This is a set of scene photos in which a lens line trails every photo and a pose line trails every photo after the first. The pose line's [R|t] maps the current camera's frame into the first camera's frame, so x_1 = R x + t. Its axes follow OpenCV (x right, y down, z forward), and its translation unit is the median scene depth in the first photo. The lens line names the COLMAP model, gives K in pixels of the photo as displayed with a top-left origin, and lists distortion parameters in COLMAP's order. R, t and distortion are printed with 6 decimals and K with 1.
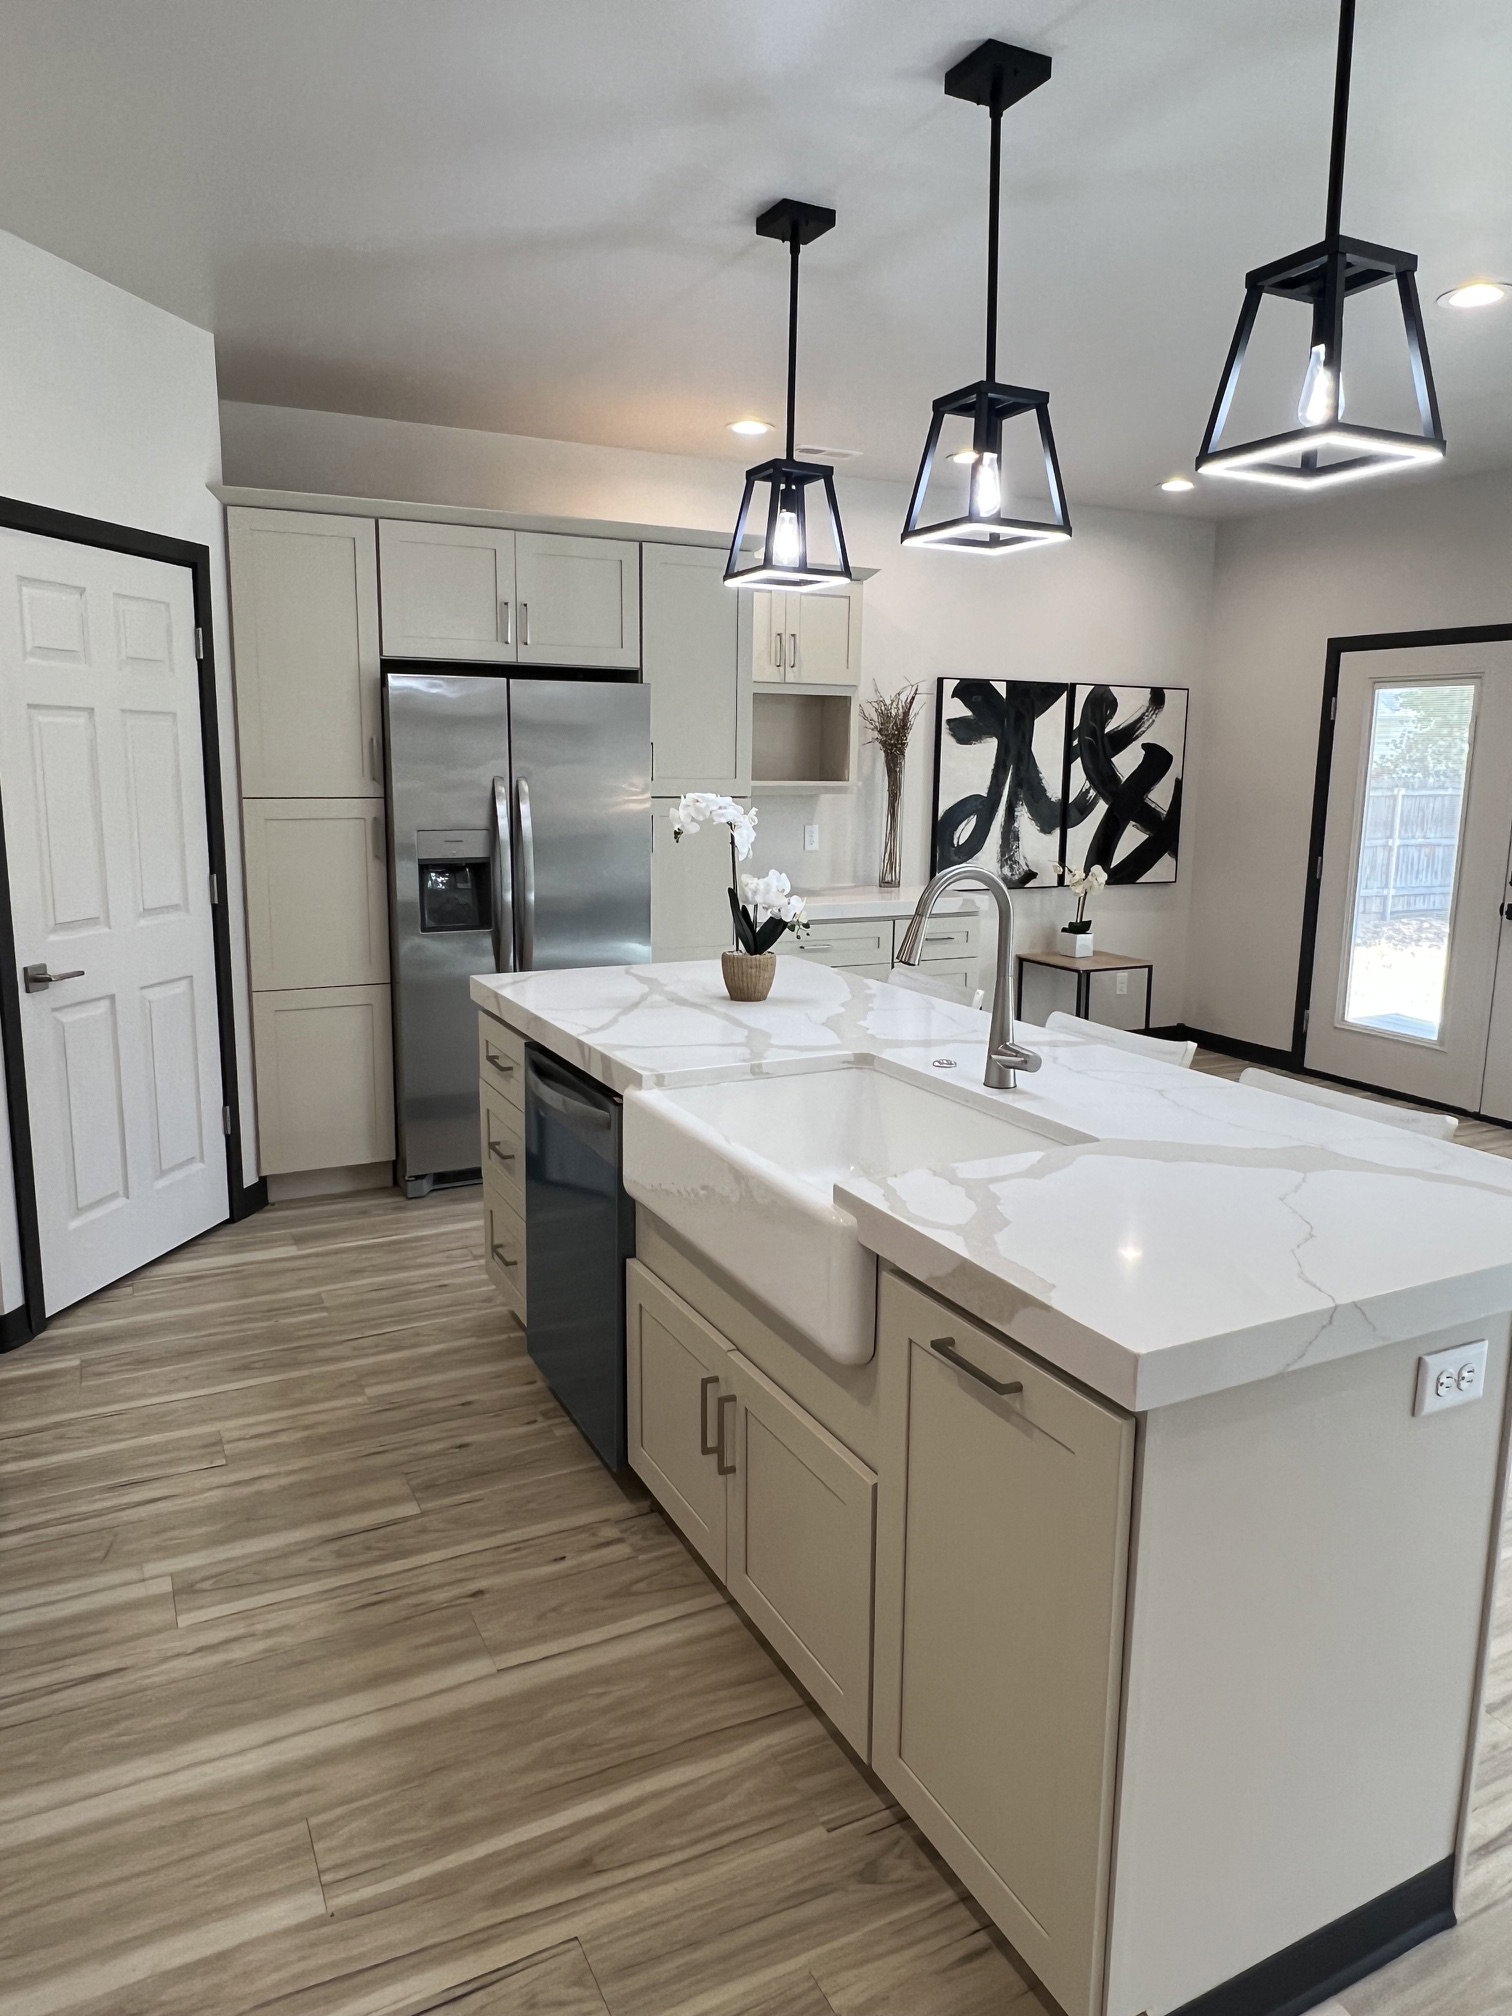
lens RADIAL K [[1366.7, 0, 757.8], [0, 1366.7, 1003.5], [0, 0, 1]] dist [-0.027086, -0.001605]
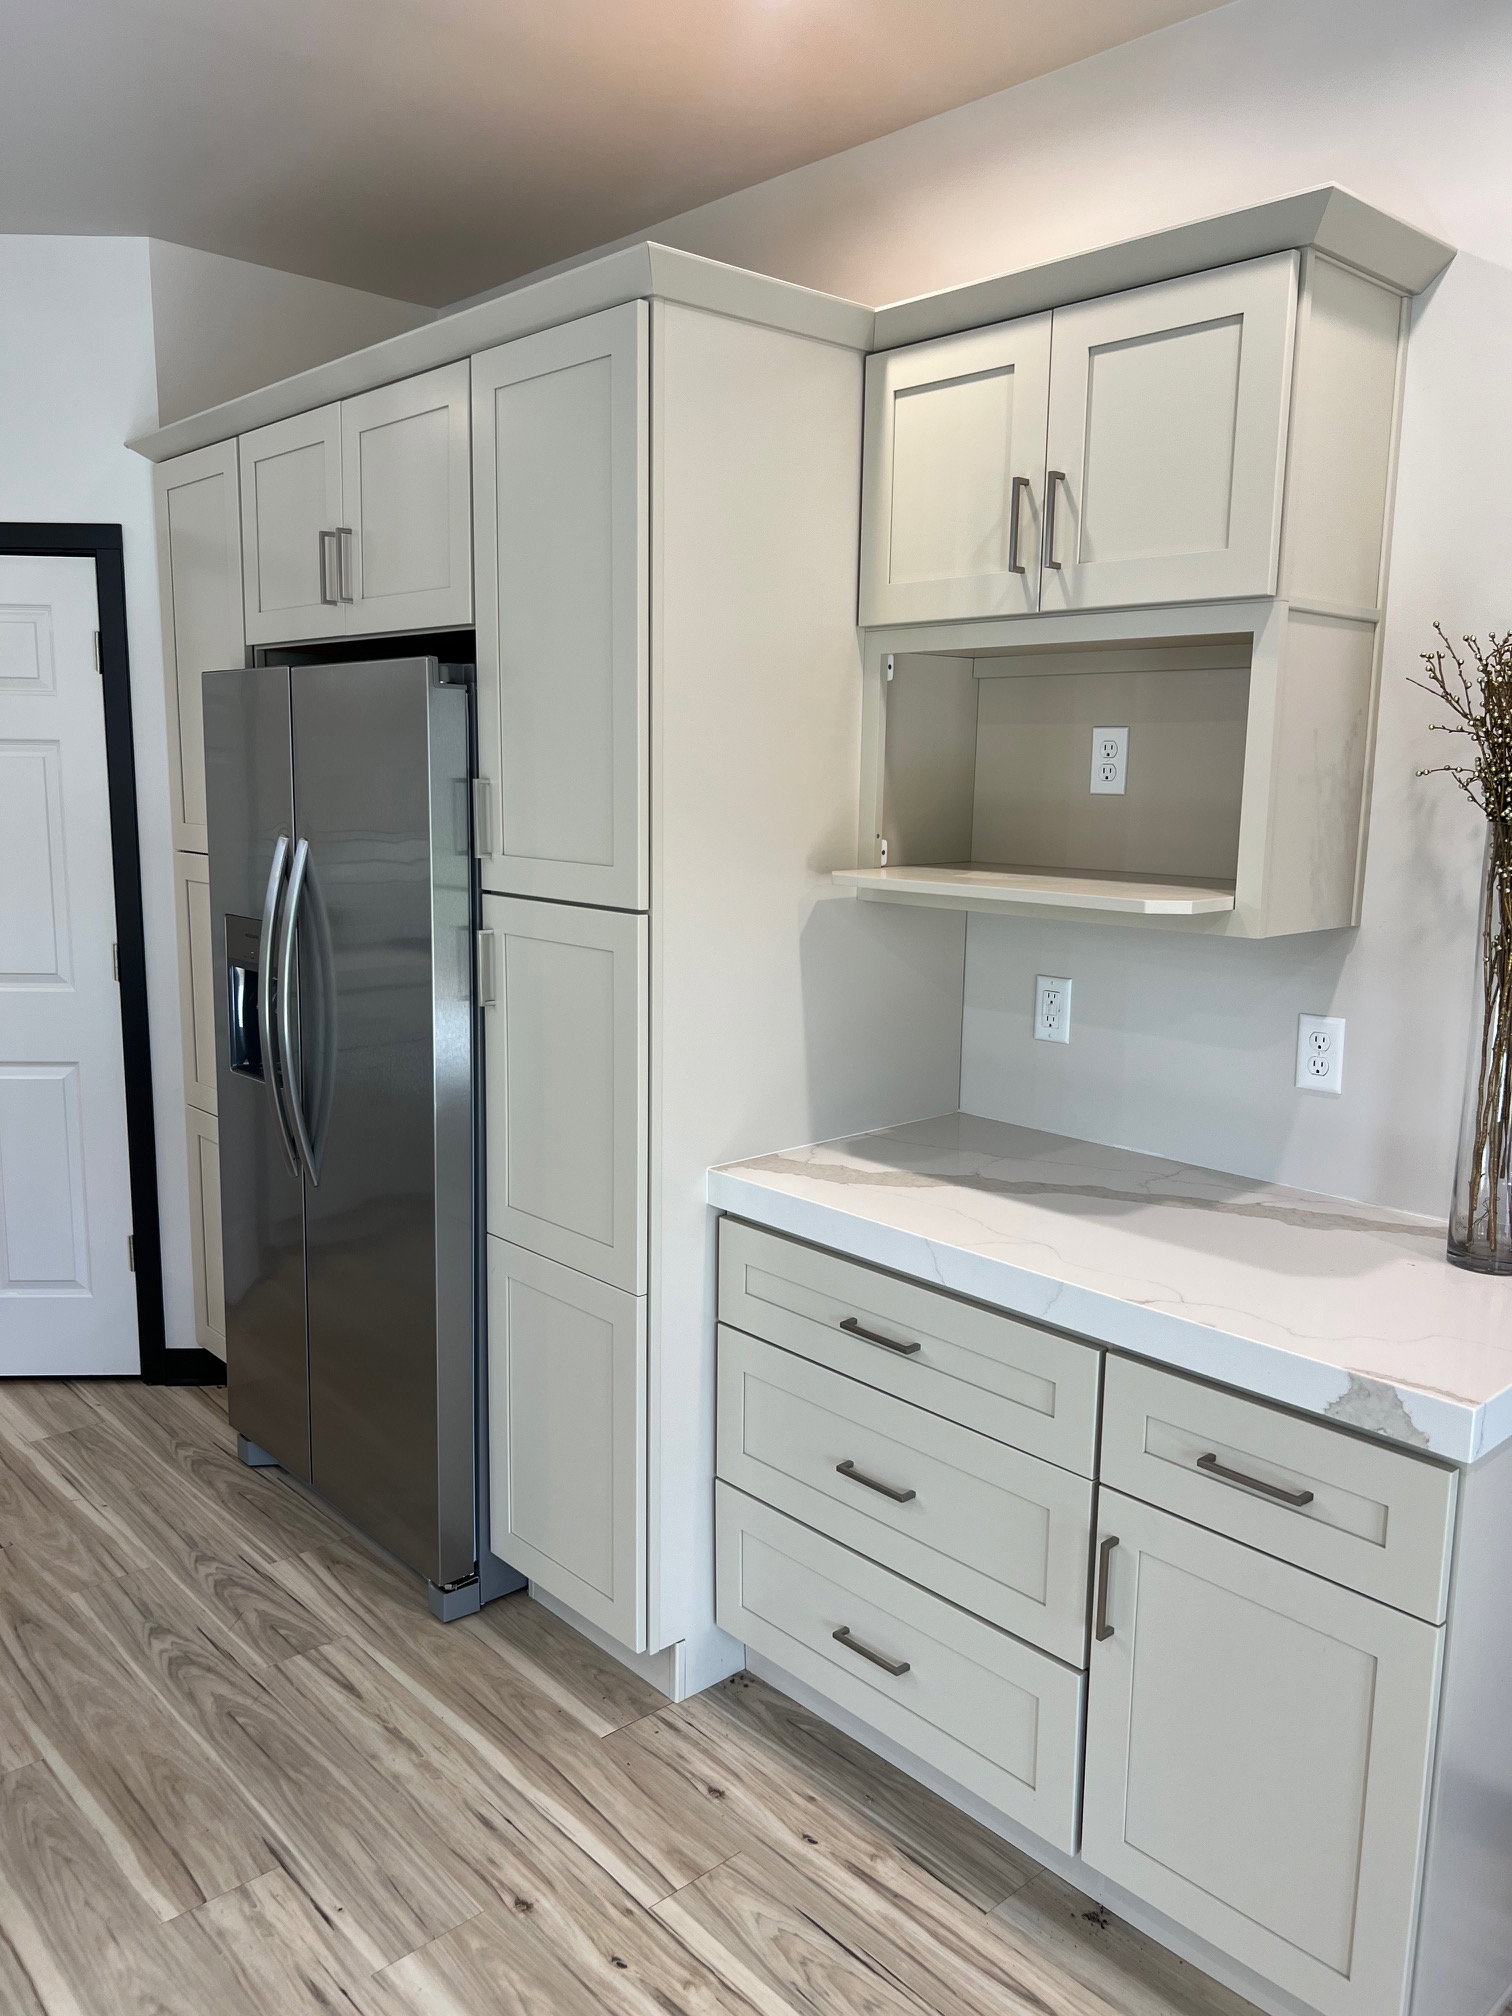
lens RADIAL K [[1517.4, 0, 750.0], [0, 1517.4, 1011.7], [0, 0, 1]] dist [0.035631, -0.004041]
pose [[0.240939, 0.144173, -0.959772, 0.520214], [-0.180867, 0.978251, 0.101545, -0.203702], [0.953538, 0.149126, 0.261775, 1.074067]]
